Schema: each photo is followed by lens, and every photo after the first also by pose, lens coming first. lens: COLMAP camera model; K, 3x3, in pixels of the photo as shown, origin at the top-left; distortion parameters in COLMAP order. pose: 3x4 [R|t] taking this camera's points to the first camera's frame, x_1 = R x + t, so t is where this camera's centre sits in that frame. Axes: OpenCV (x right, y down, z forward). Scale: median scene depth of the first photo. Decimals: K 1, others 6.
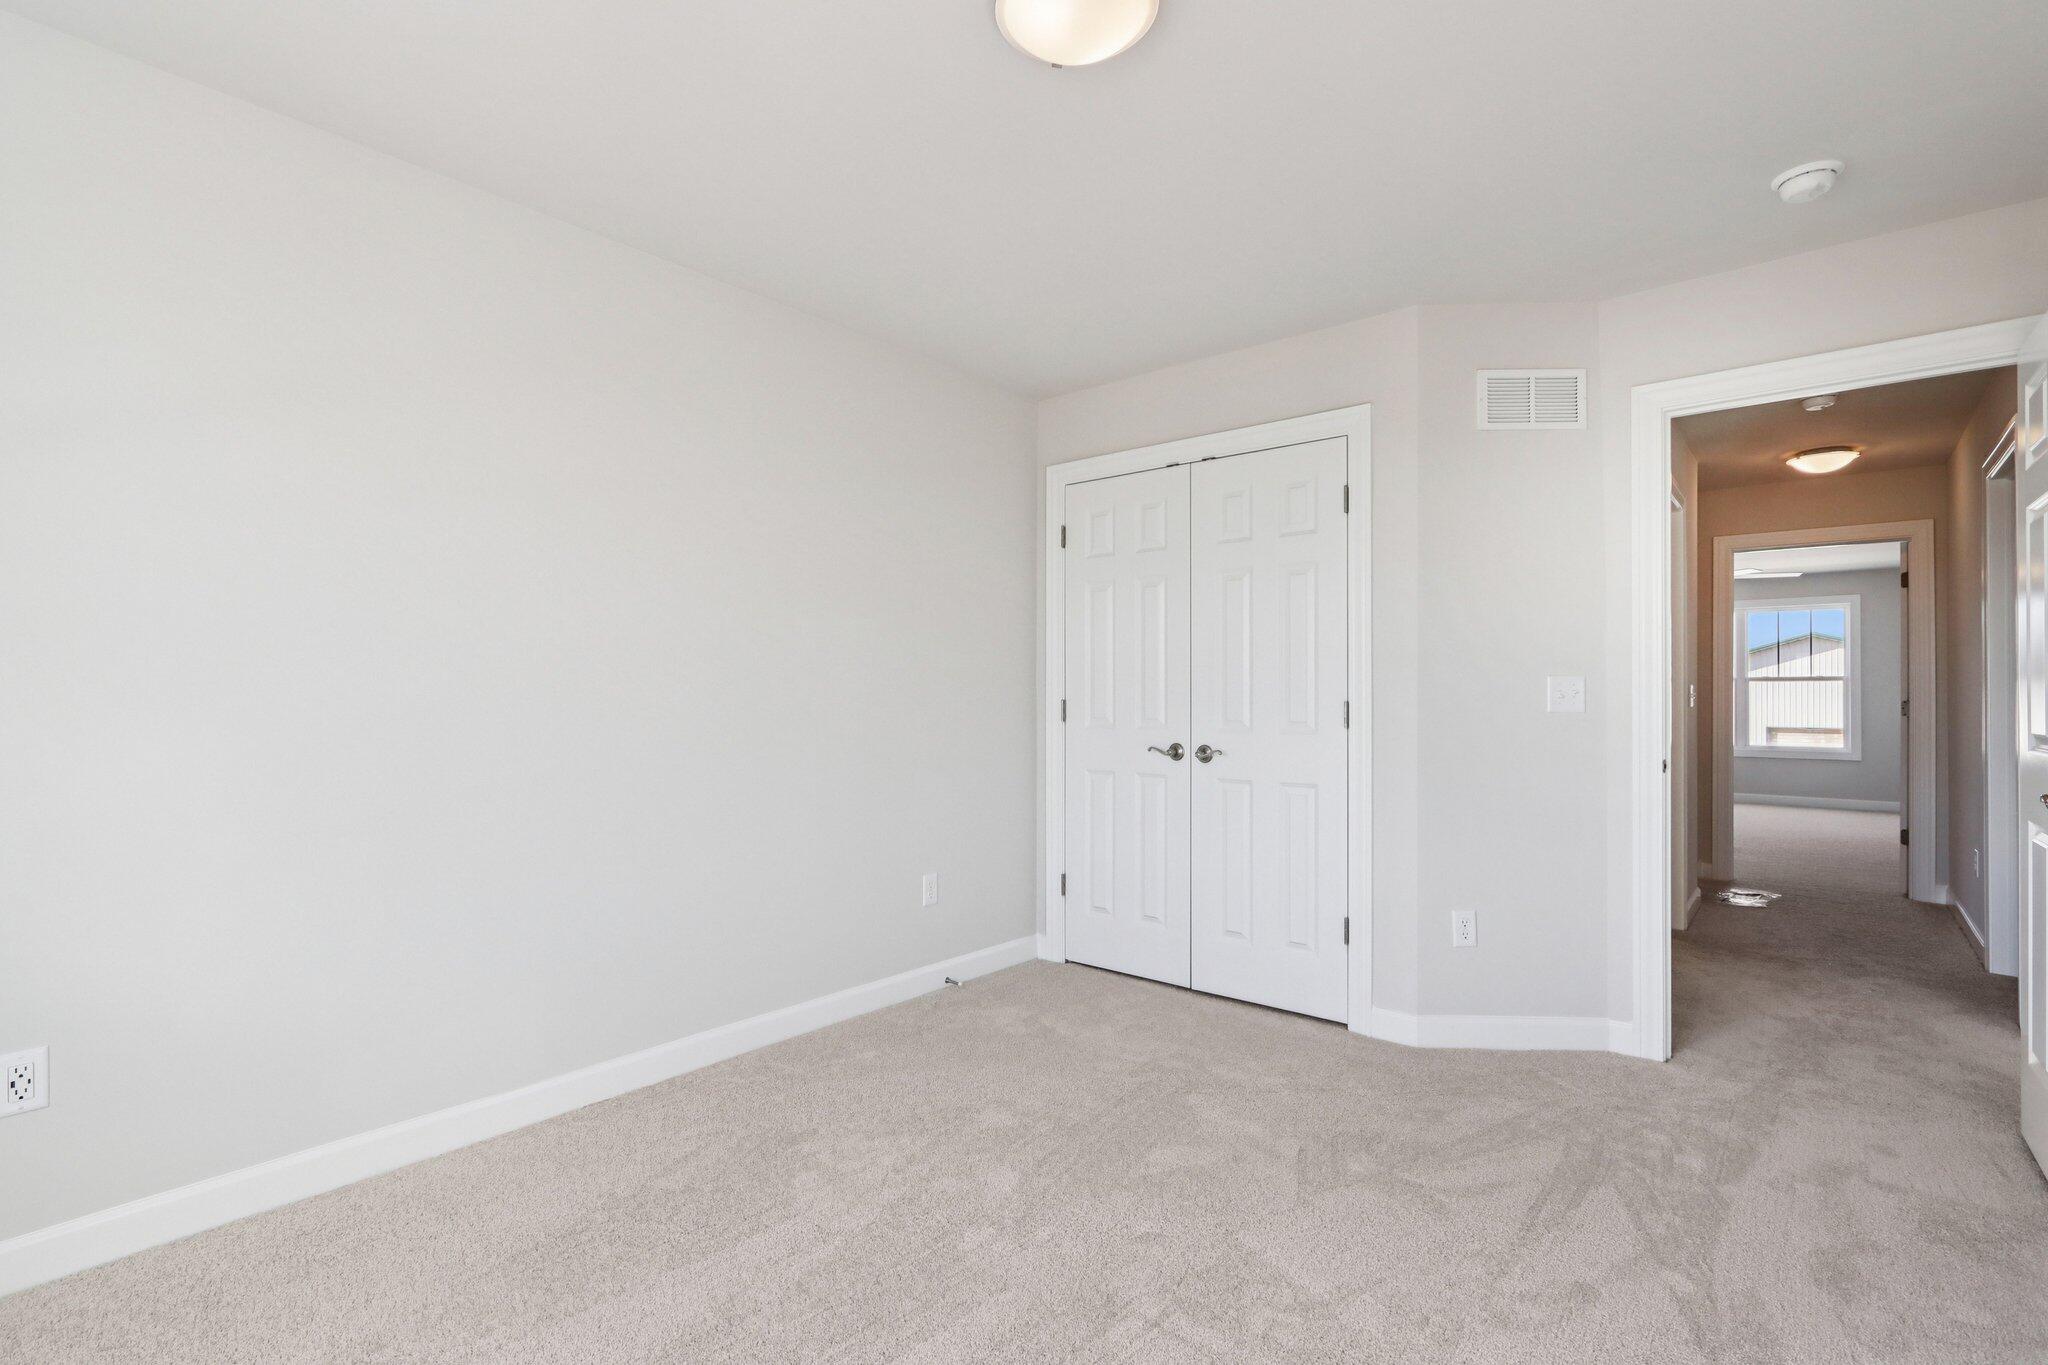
lens RADIAL K [[949.0, 0, 1006.1], [0, 949.0, 691.5], [0, 0, 1]] dist [-0.018719, 0.000348]
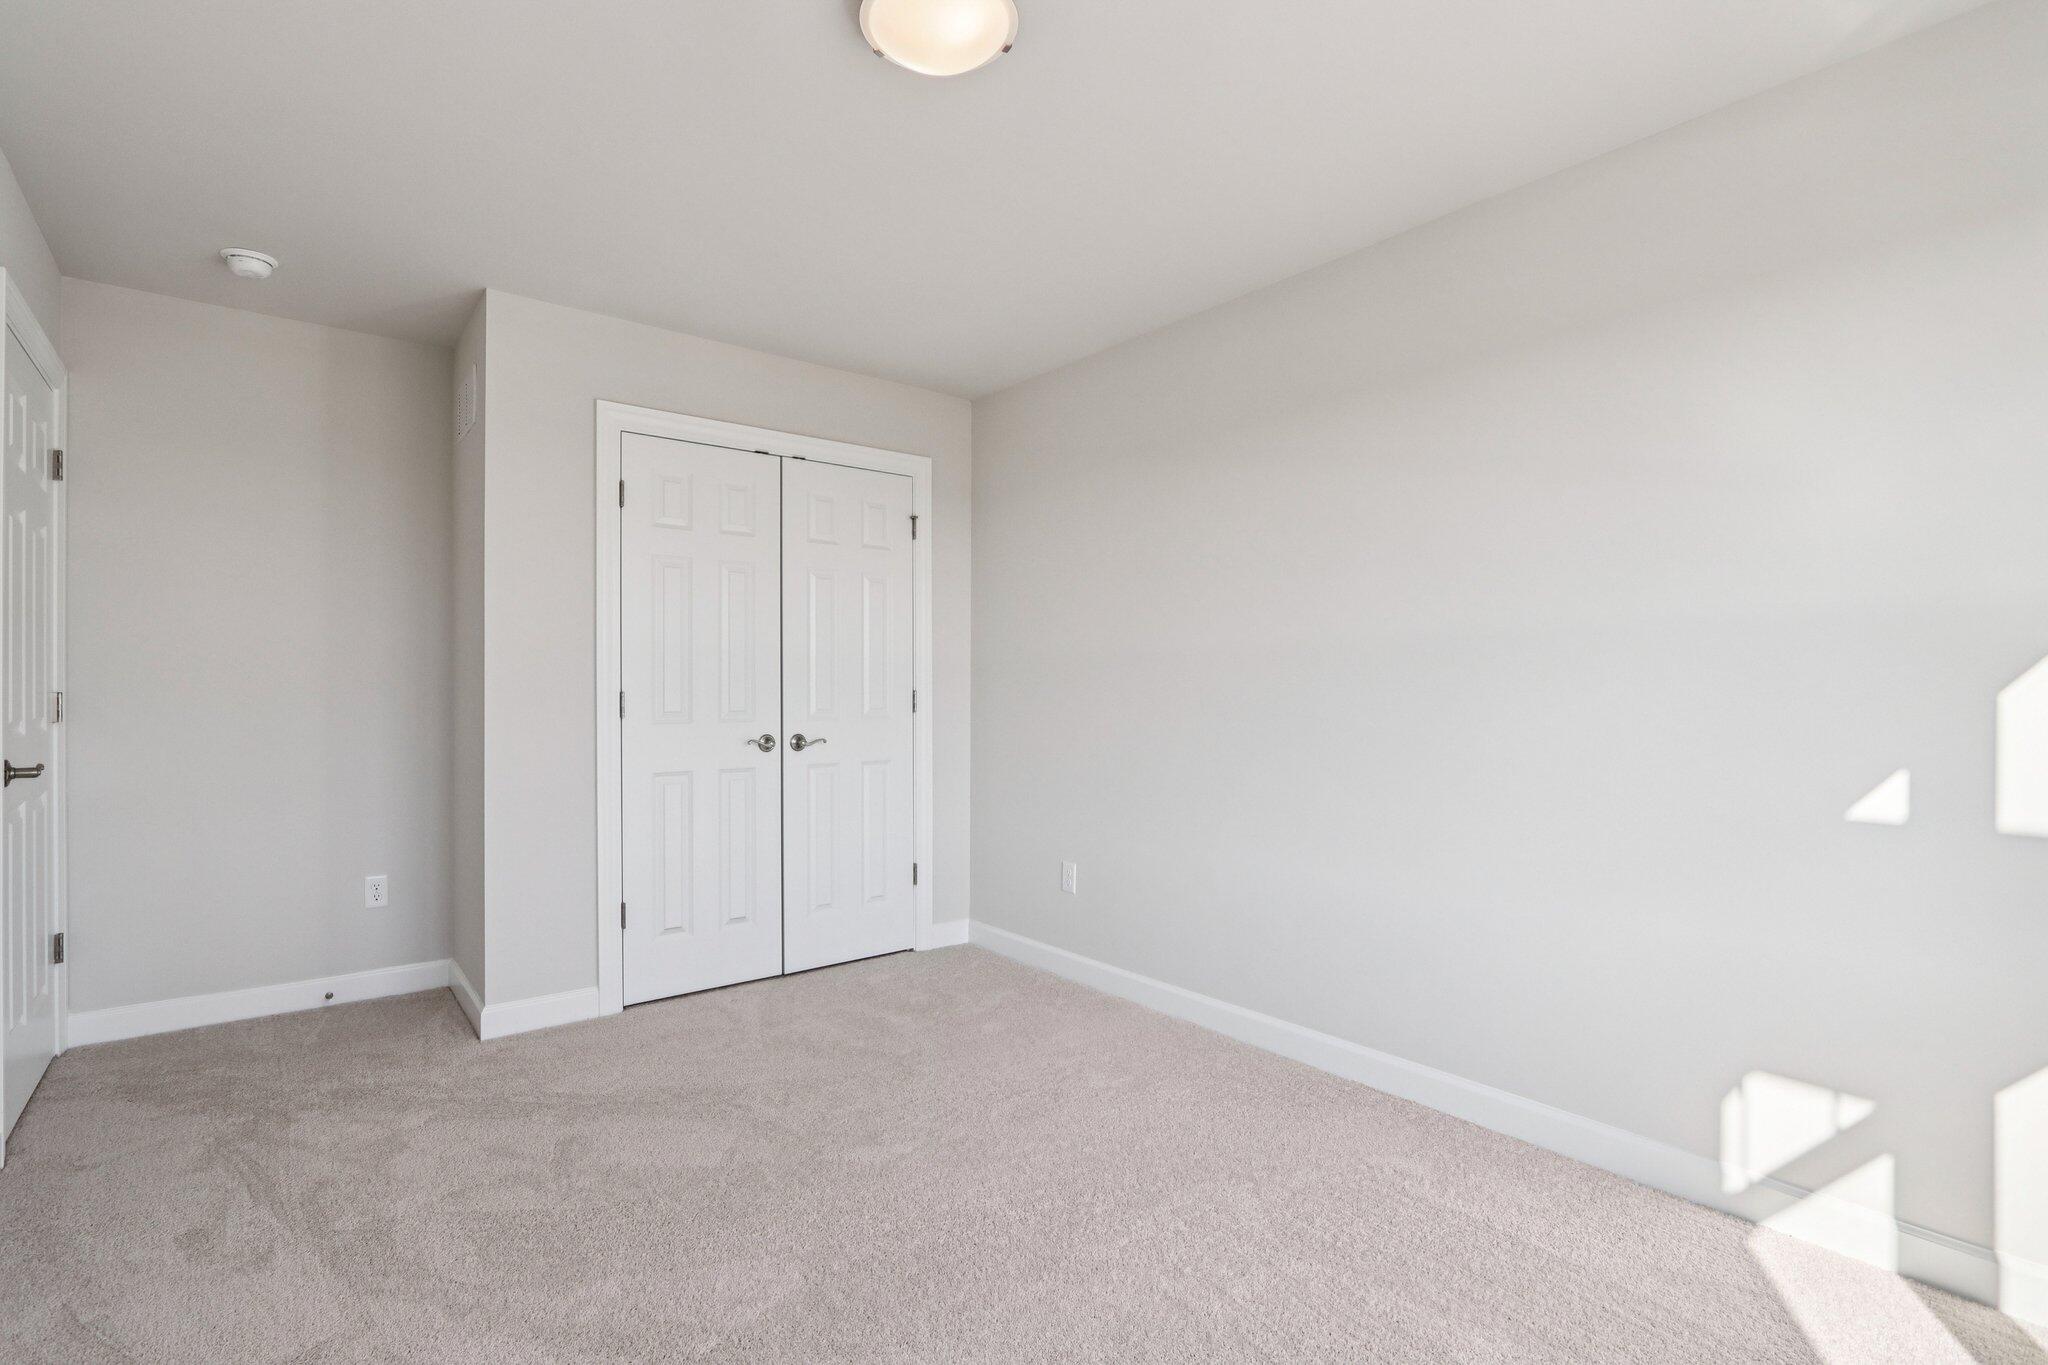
lens RADIAL K [[949.0, 0, 1006.1], [0, 949.0, 691.5], [0, 0, 1]] dist [-0.018719, 0.000348]
pose [[0.185989, -0.008242, 0.982517, -0.752279], [-0.005158, 0.999943, 0.009364, -0.000967], [-0.982538, -0.006809, 0.185935, 0.573243]]
